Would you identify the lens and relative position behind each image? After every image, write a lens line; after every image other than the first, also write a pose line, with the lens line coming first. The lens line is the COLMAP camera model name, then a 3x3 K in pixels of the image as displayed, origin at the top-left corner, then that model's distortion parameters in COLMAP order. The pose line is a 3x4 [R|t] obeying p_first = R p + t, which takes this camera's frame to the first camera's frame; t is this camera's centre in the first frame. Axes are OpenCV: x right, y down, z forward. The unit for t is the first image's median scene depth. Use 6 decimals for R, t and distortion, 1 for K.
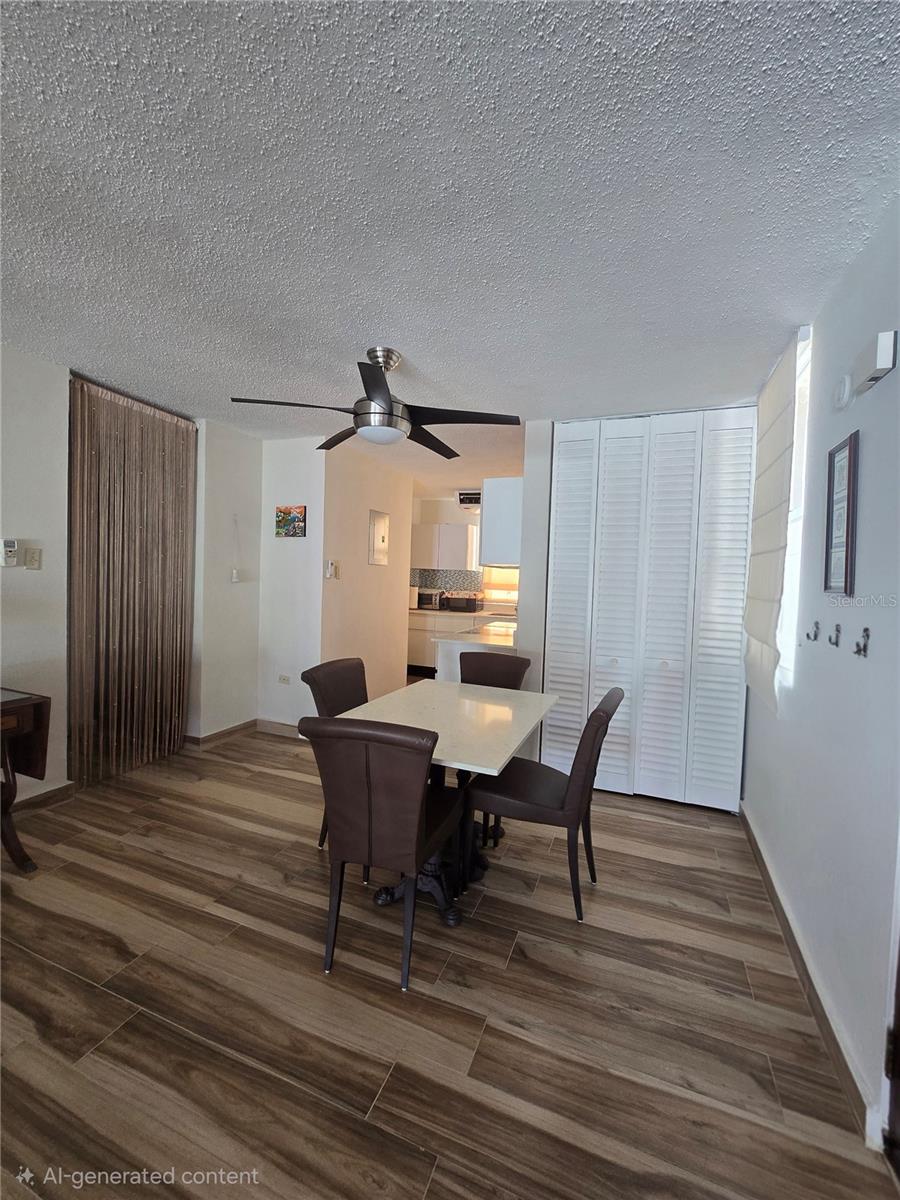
lens RADIAL K [[488.6, 0, 450.0], [0, 488.6, 600.0], [0, 0, 1]] dist [-0.000934, -0.000081]
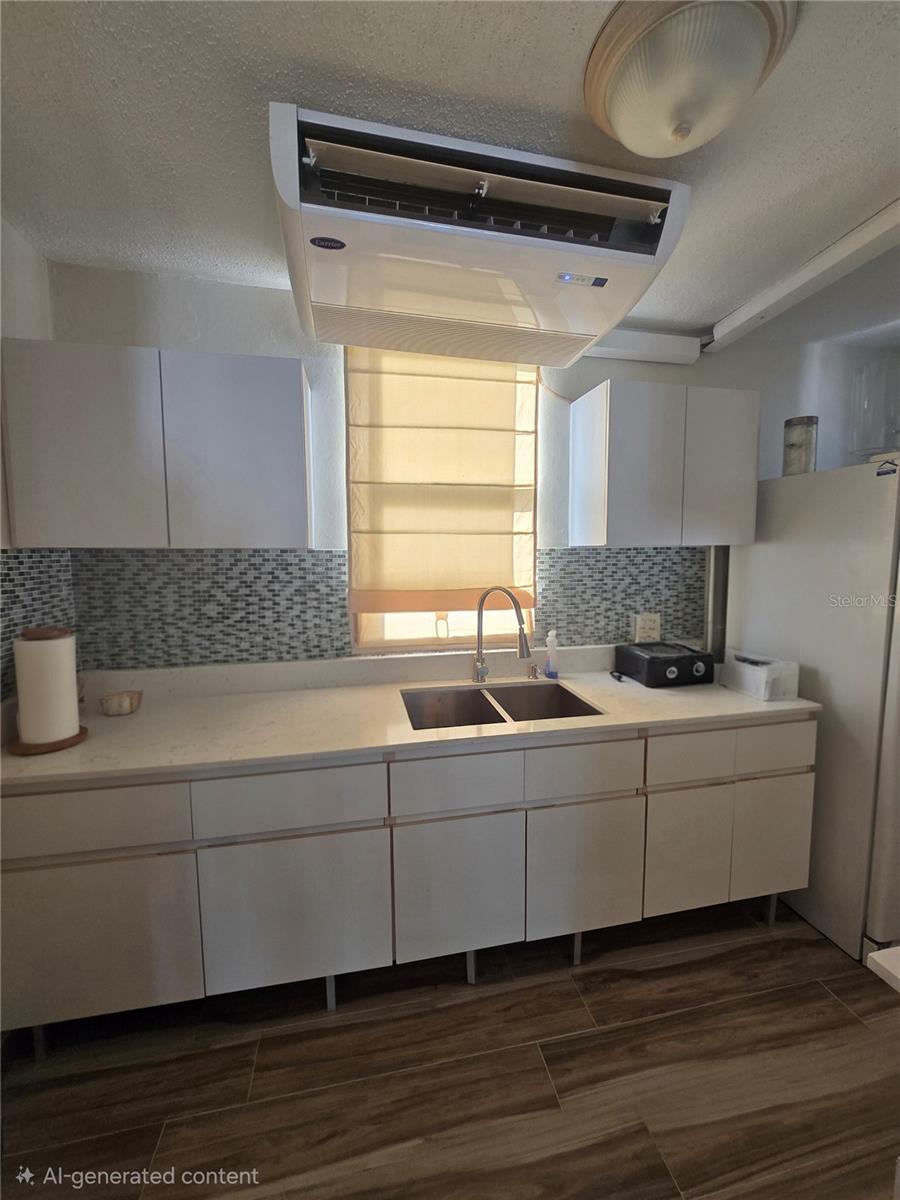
lens RADIAL K [[488.6, 0, 450.0], [0, 488.6, 600.0], [0, 0, 1]] dist [-0.000934, -0.000081]
pose [[0.827751, -0.087612, 0.554213, -0.075658], [0.049583, 0.995292, 0.083283, -0.086106], [-0.558900, -0.041458, 0.828198, 1.234437]]
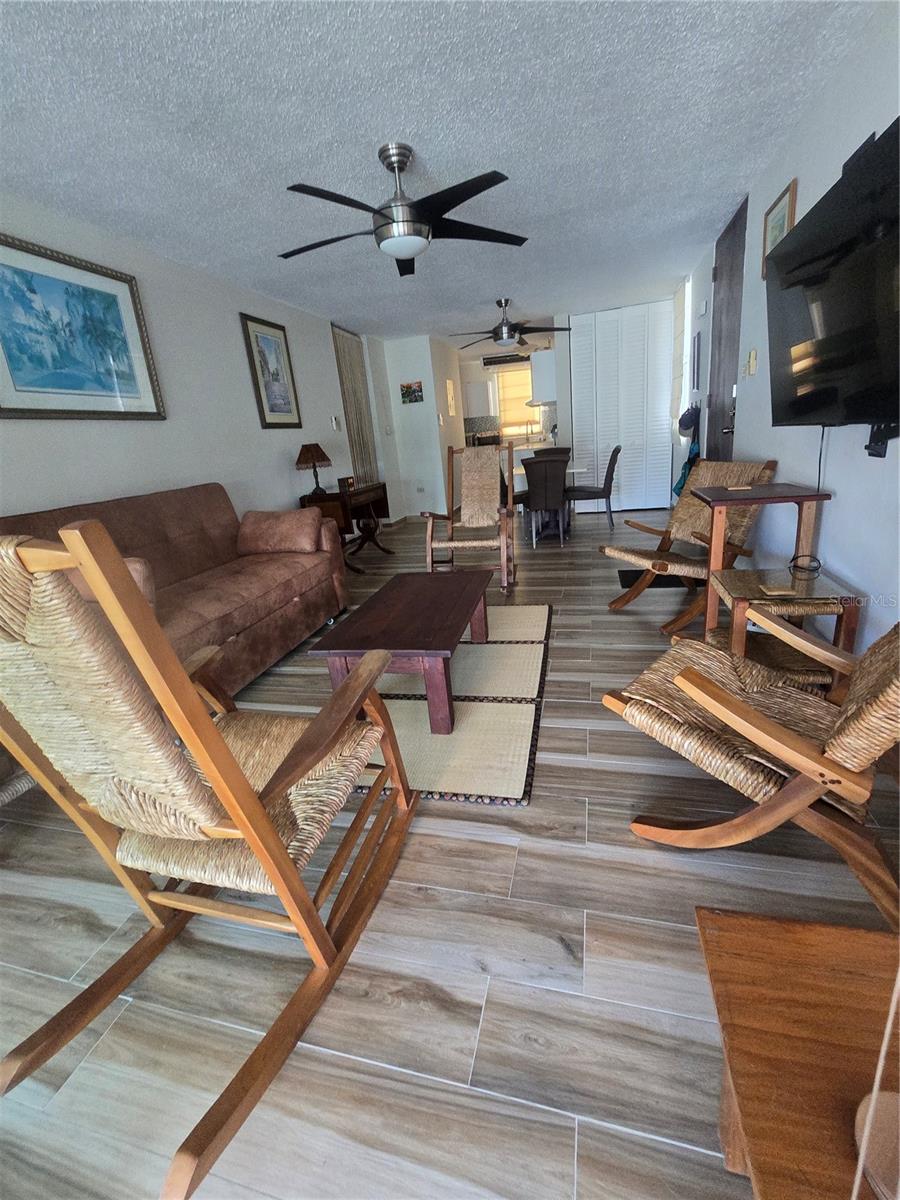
lens RADIAL K [[488.6, 0, 450.0], [0, 488.6, 600.0], [0, 0, 1]] dist [-0.000934, -0.000081]
pose [[0.985687, -0.156053, 0.063782, -0.415495], [0.133094, 0.952549, 0.273744, 0.074003], [-0.103474, -0.261337, 0.959685, -0.799067]]
